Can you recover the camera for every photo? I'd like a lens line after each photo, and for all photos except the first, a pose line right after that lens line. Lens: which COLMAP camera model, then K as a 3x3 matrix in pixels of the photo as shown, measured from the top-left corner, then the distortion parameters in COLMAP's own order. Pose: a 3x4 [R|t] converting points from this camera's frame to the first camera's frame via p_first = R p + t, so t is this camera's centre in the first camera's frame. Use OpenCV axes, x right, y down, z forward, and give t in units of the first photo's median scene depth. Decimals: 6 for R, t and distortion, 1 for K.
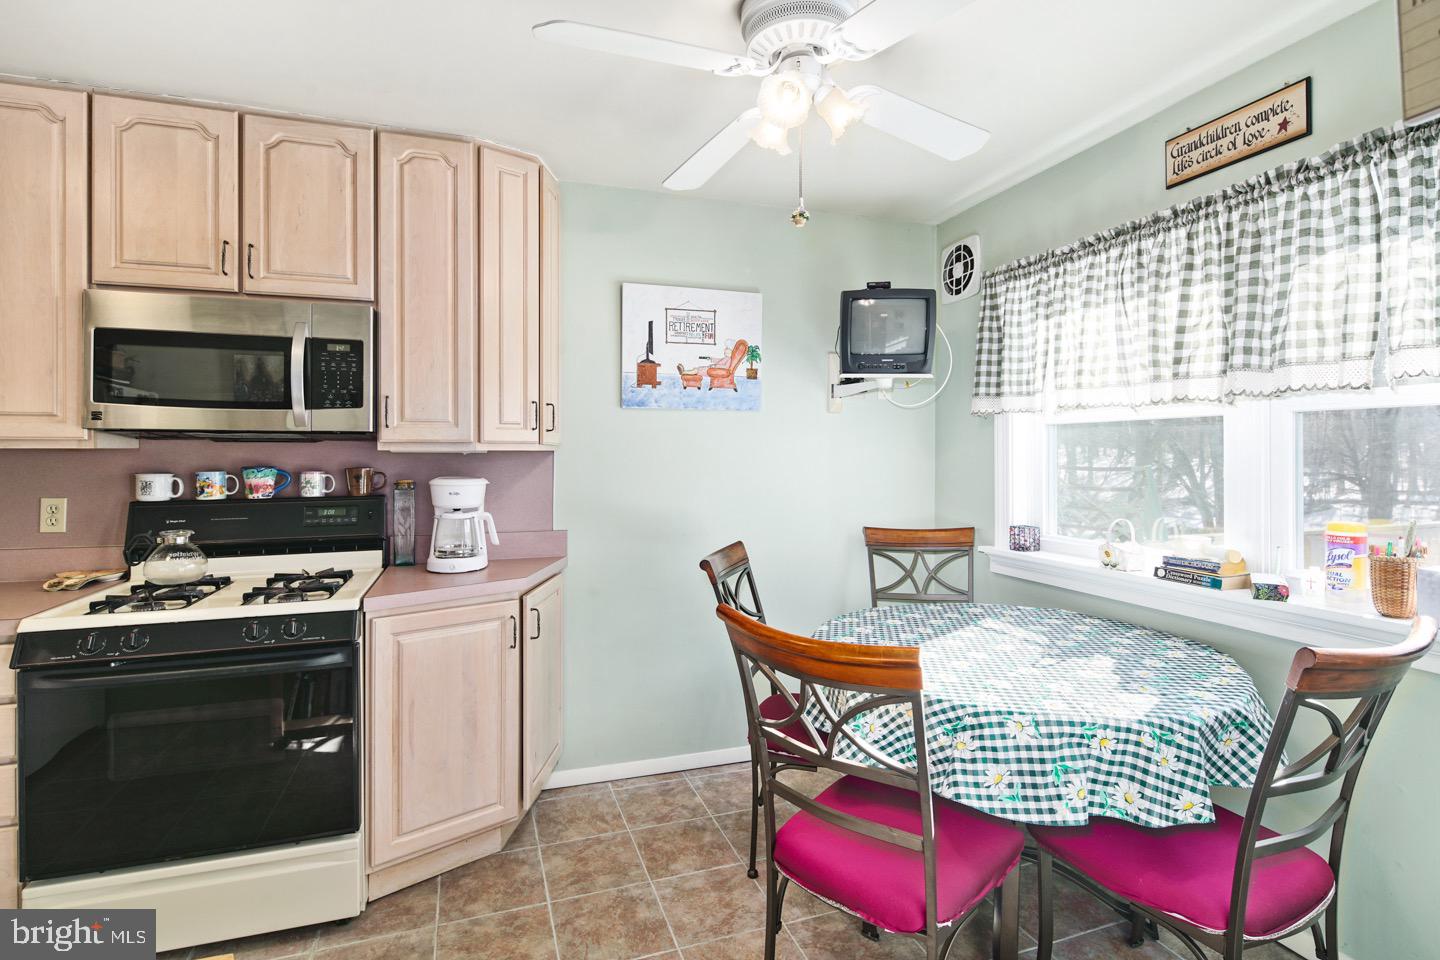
lens RADIAL K [[713.1, 0, 710.2], [0, 713.1, 456.3], [0, 0, 1]] dist [0.005415, -0.002661]
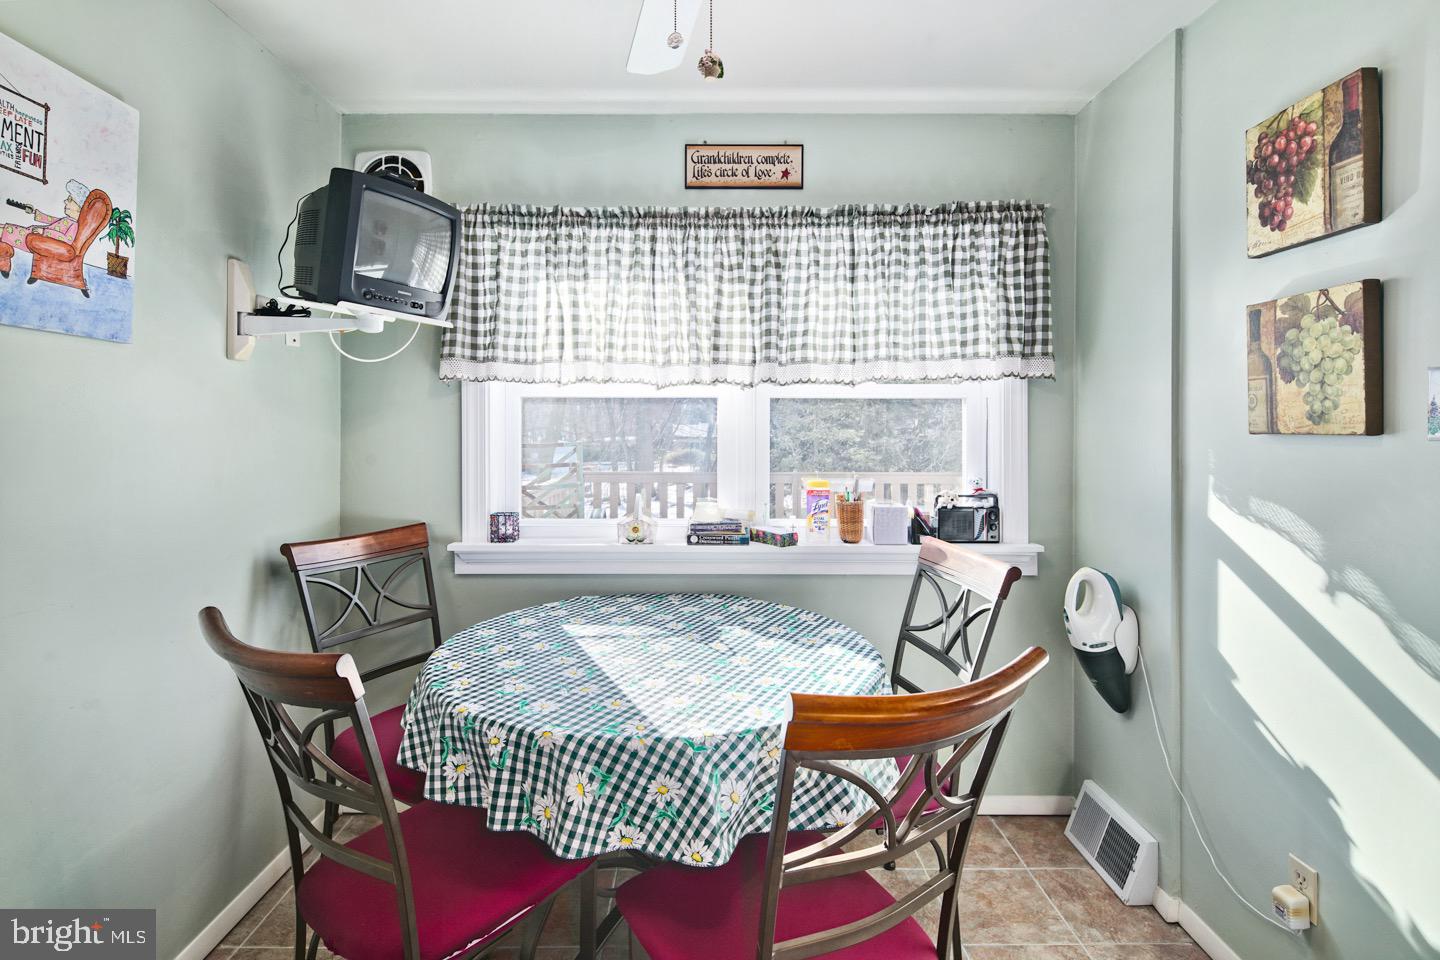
lens RADIAL K [[713.1, 0, 707.5], [0, 713.1, 431.7], [0, 0, 1]] dist [0.005415, -0.002661]
pose [[0.305991, -0.001682, 0.952033, -0.413809], [0.000143, 0.999999, 0.001721, -0.003322], [-0.952034, -0.000391, 0.305991, 0.670379]]
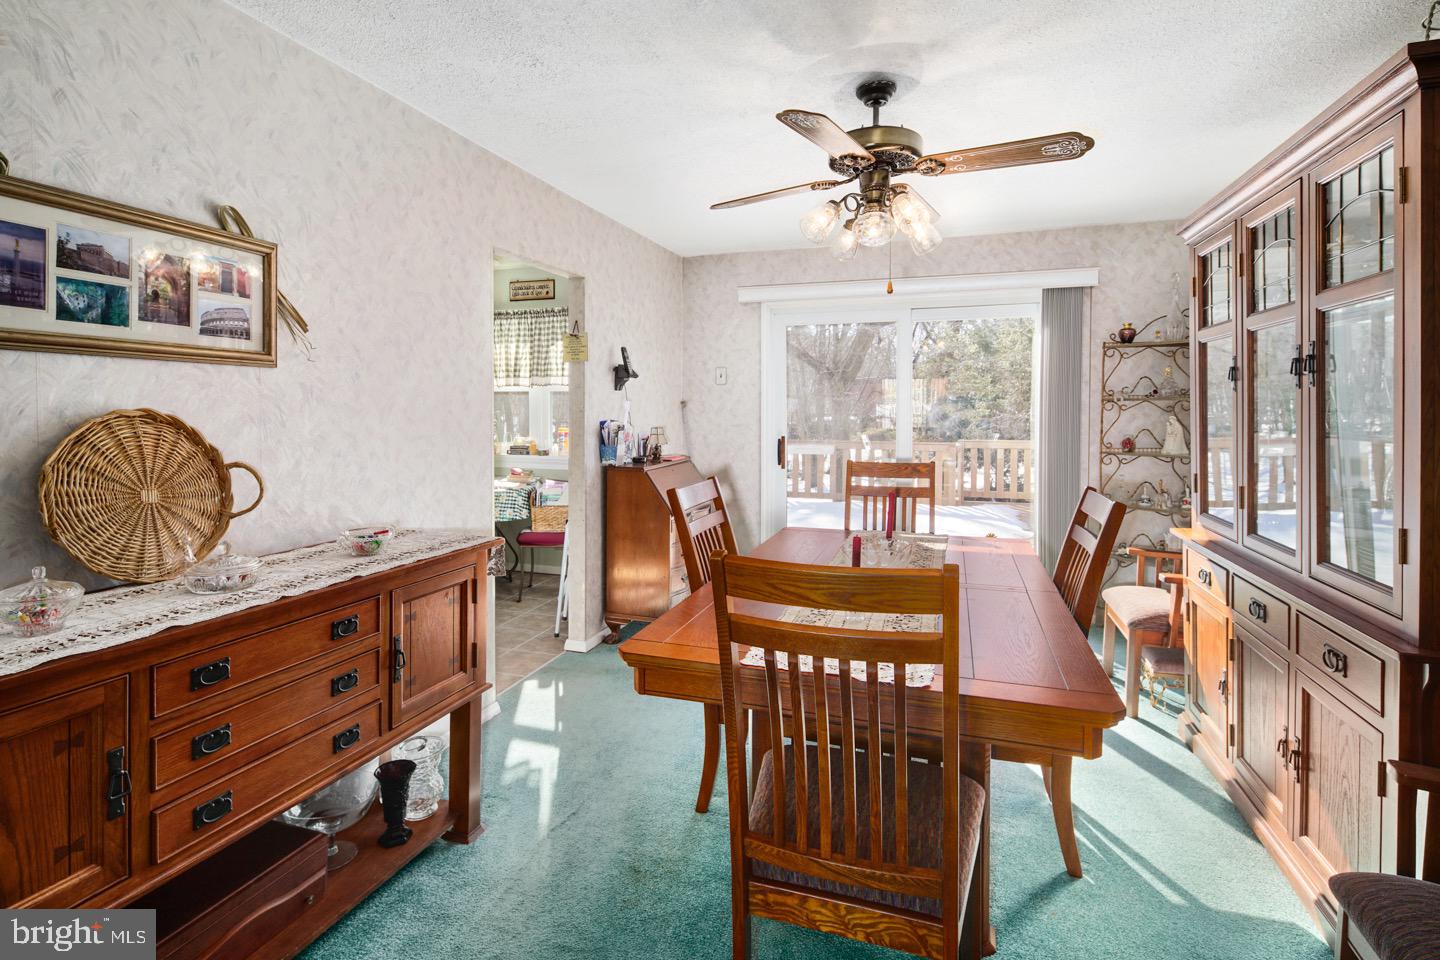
lens RADIAL K [[713.1, 0, 711.8], [0, 713.1, 417.8], [0, 0, 1]] dist [0.005415, -0.002661]
pose [[0.613536, -0.010196, 0.789601, -0.980269], [-0.000351, 0.999913, 0.013184, 0.006296], [-0.789667, -0.008367, 0.613479, -1.187964]]
